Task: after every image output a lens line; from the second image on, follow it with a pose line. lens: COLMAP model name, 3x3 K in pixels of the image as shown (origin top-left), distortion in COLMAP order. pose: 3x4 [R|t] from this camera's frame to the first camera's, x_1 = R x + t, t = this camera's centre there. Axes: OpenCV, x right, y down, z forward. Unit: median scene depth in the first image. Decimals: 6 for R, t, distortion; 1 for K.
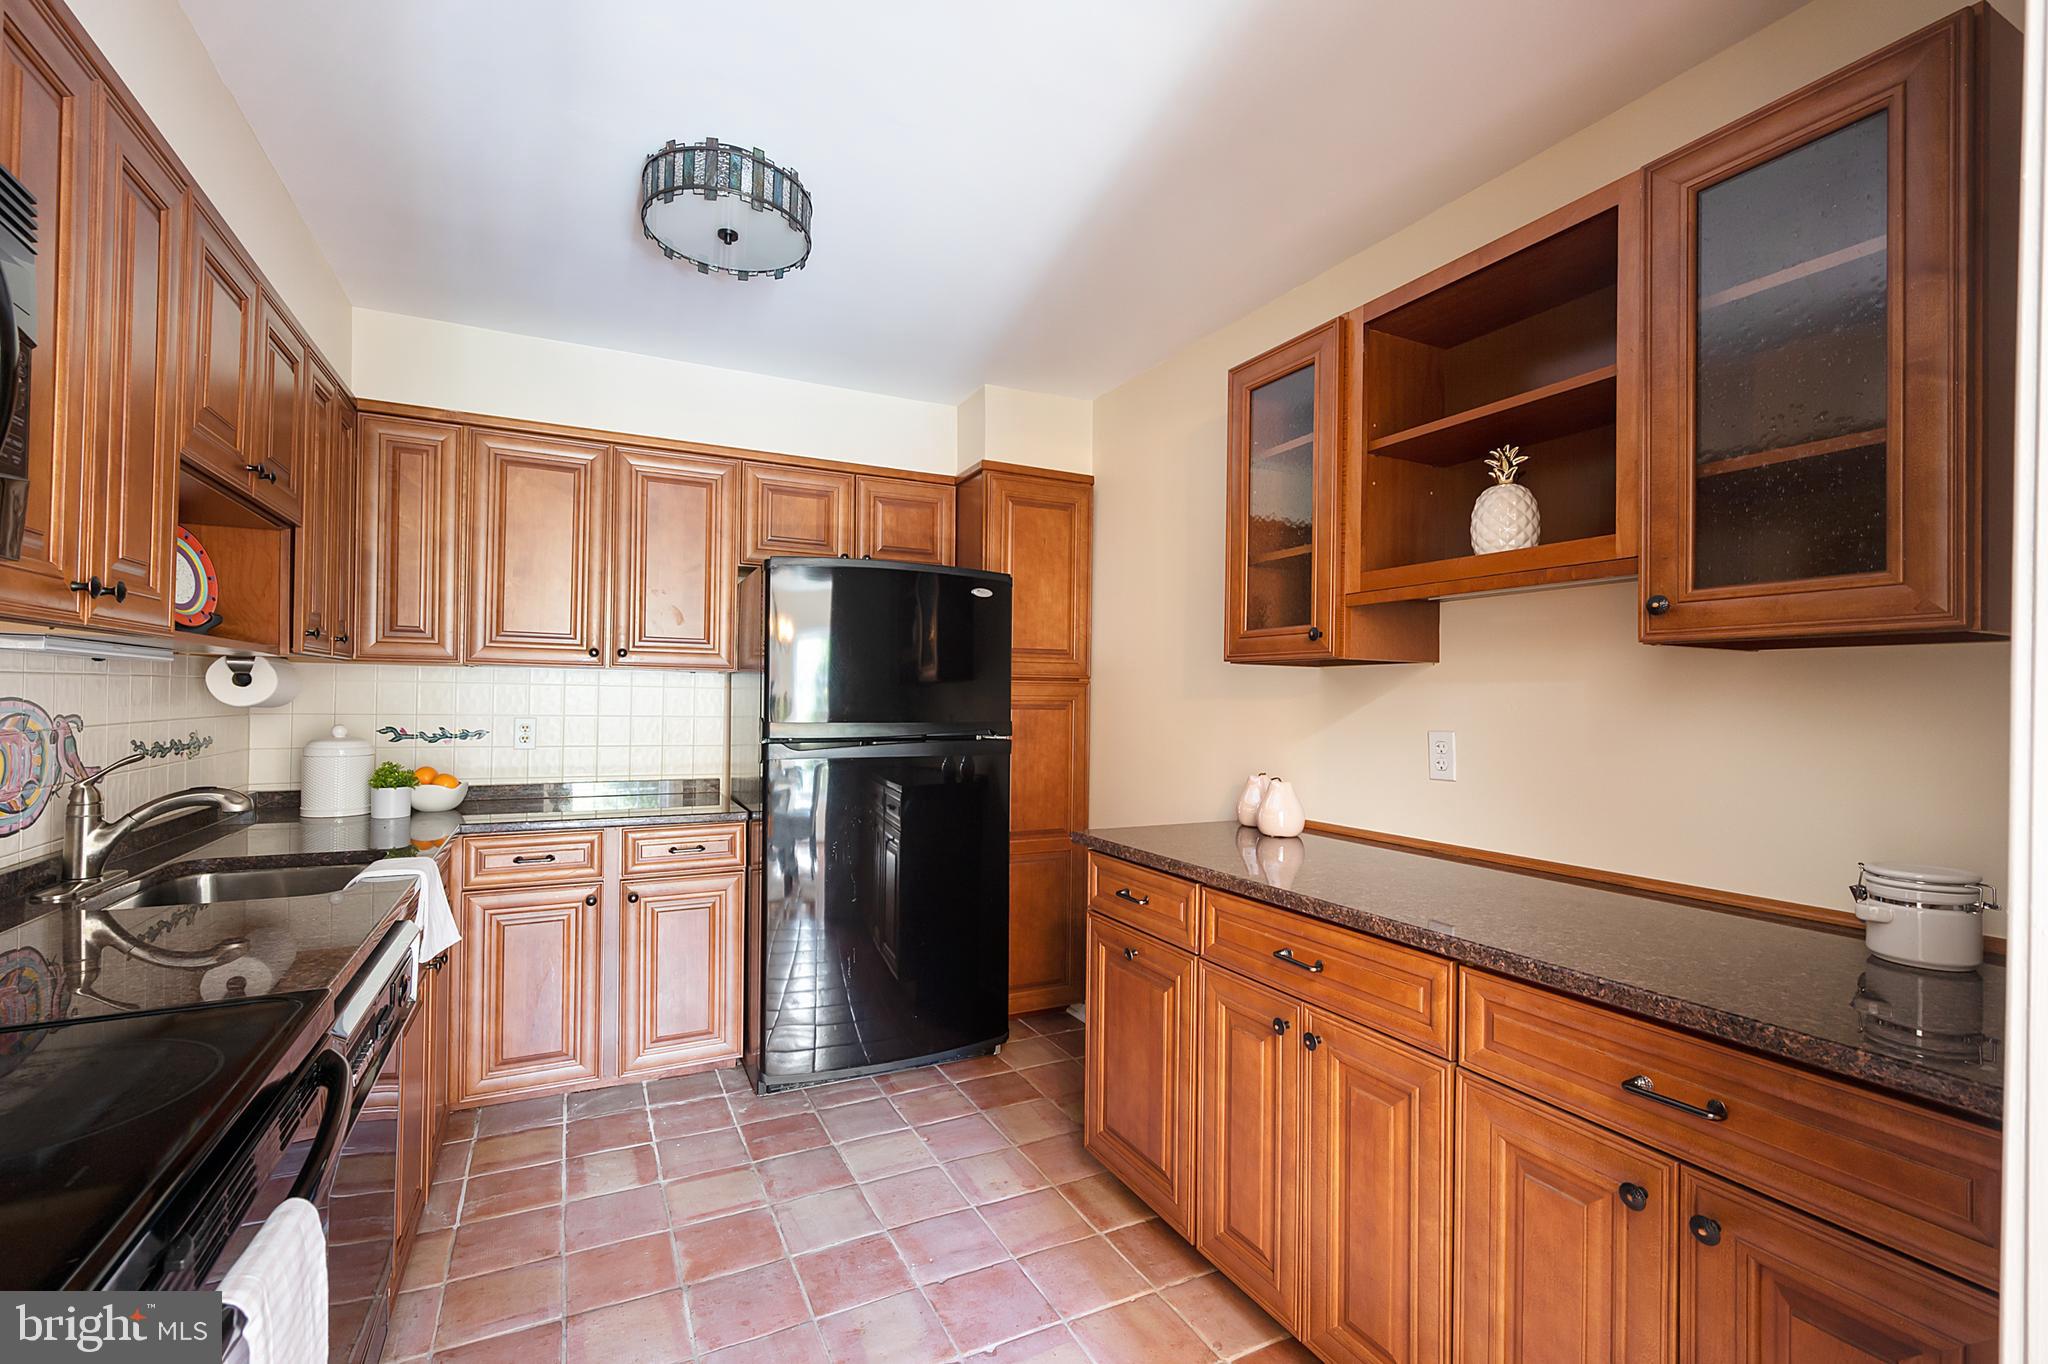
lens RADIAL K [[893.6, 0, 1022.1], [0, 893.6, 686.6], [0, 0, 1]] dist [-0.000294, 0.000408]
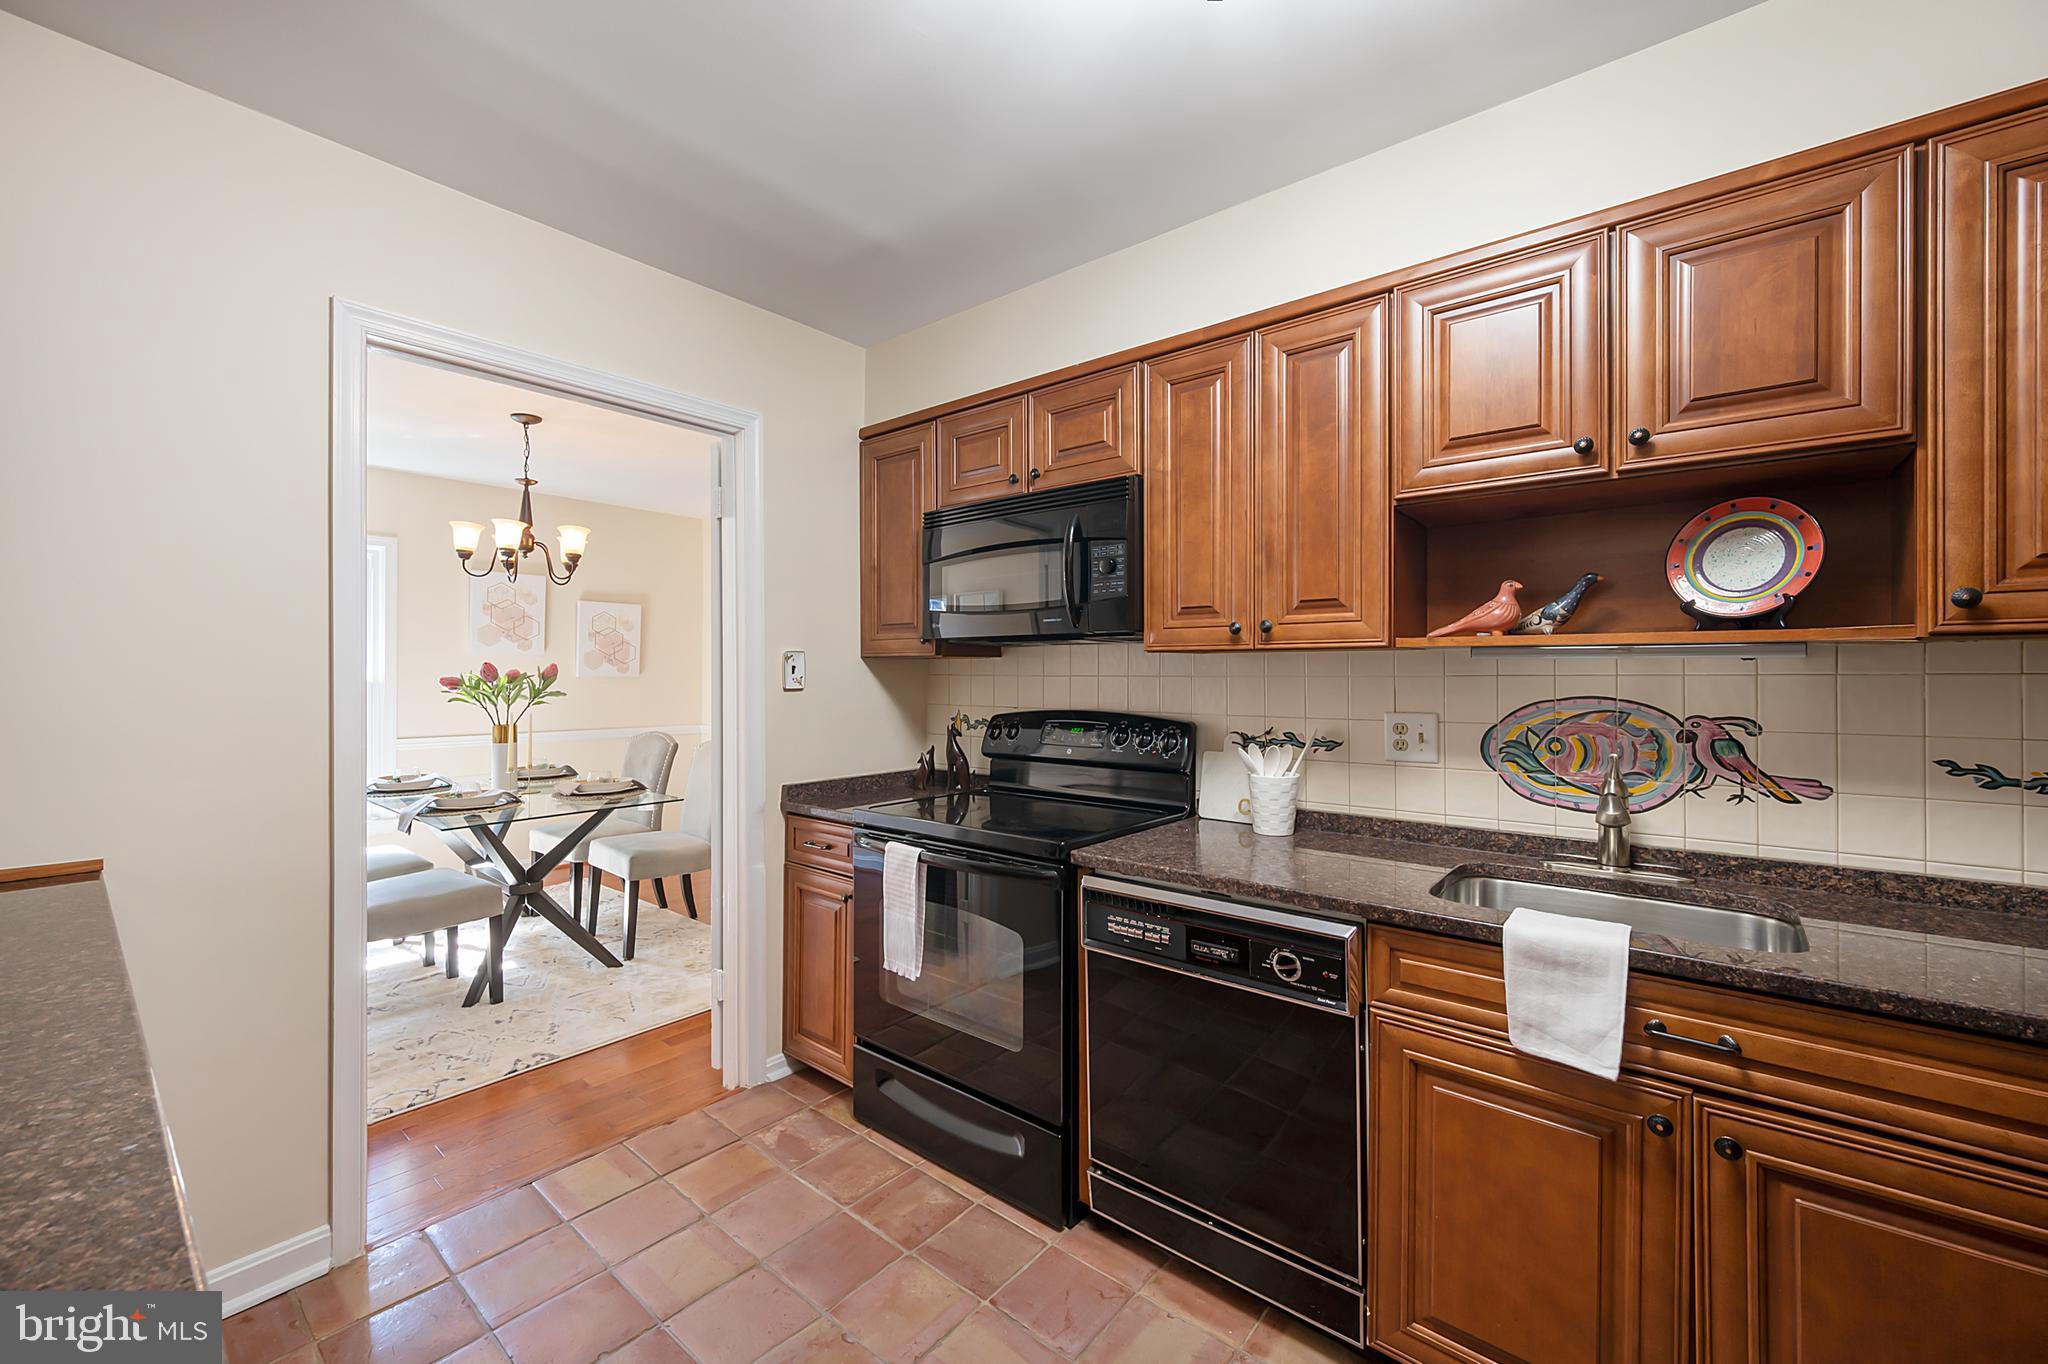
lens RADIAL K [[811.6, 0, 1024.0], [0, 811.6, 682.0], [0, 0, 1]] dist [-0.000546, -0.000158]
pose [[-0.916084, -0.012320, -0.400798, -0.005579], [-0.010008, 0.999919, -0.007861, 0.005228], [0.400862, -0.003191, -0.916133, 0.984893]]
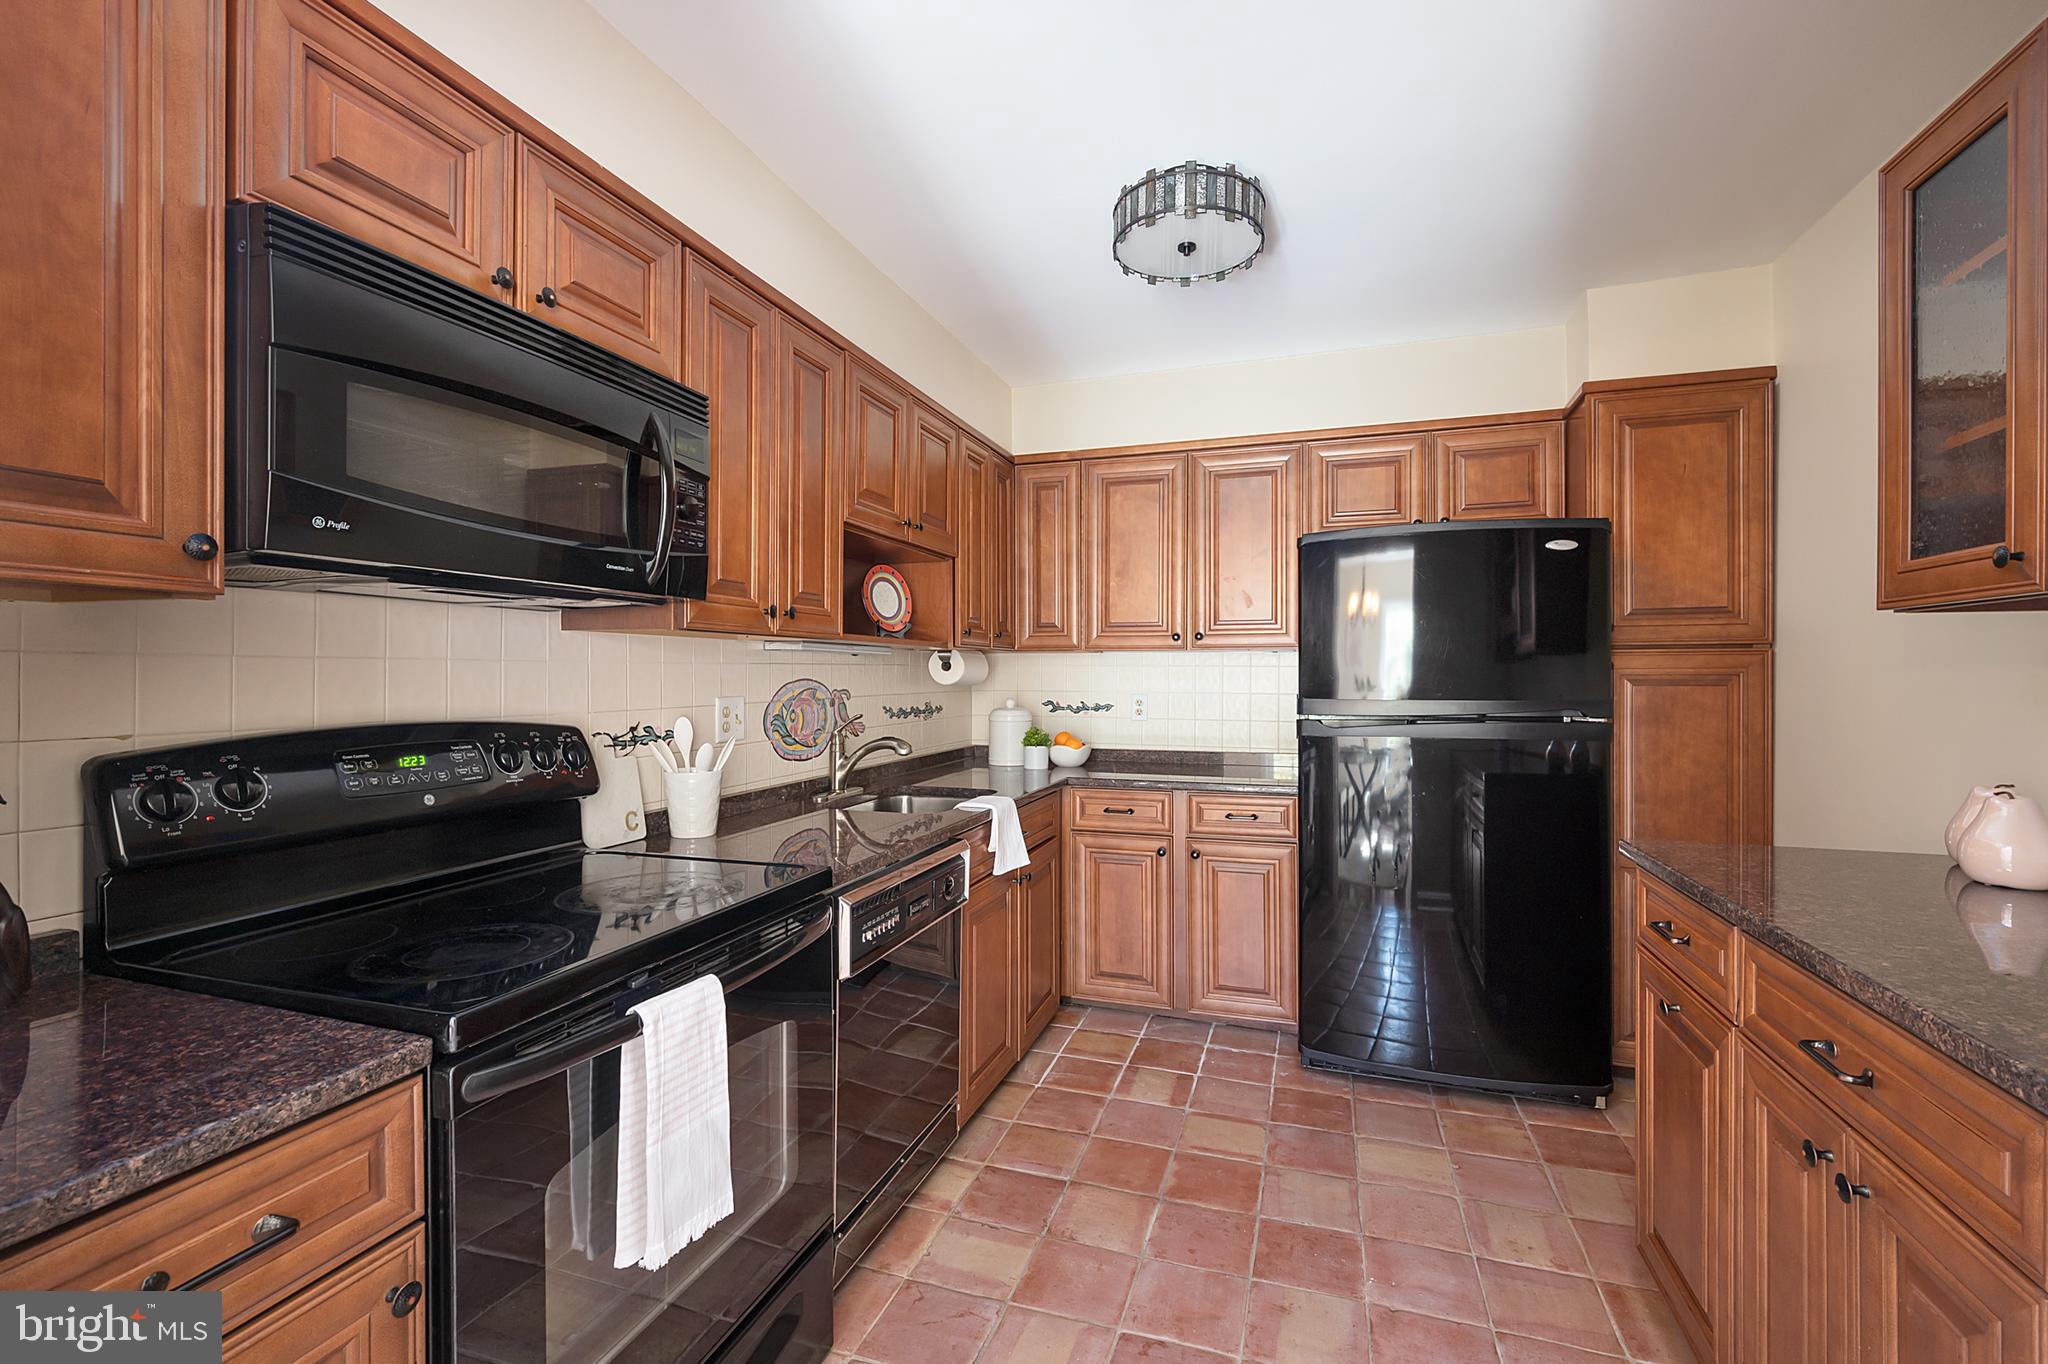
lens RADIAL K [[885.2, 0, 1023.9], [0, 885.2, 670.9], [0, 0, 1]] dist [-0.000520, 0.000047]
pose [[0.702089, -0.015365, -0.711924, 0.204134], [0.017803, 0.999833, -0.004021, 0.006770], [0.711867, -0.009852, 0.702245, 0.069802]]
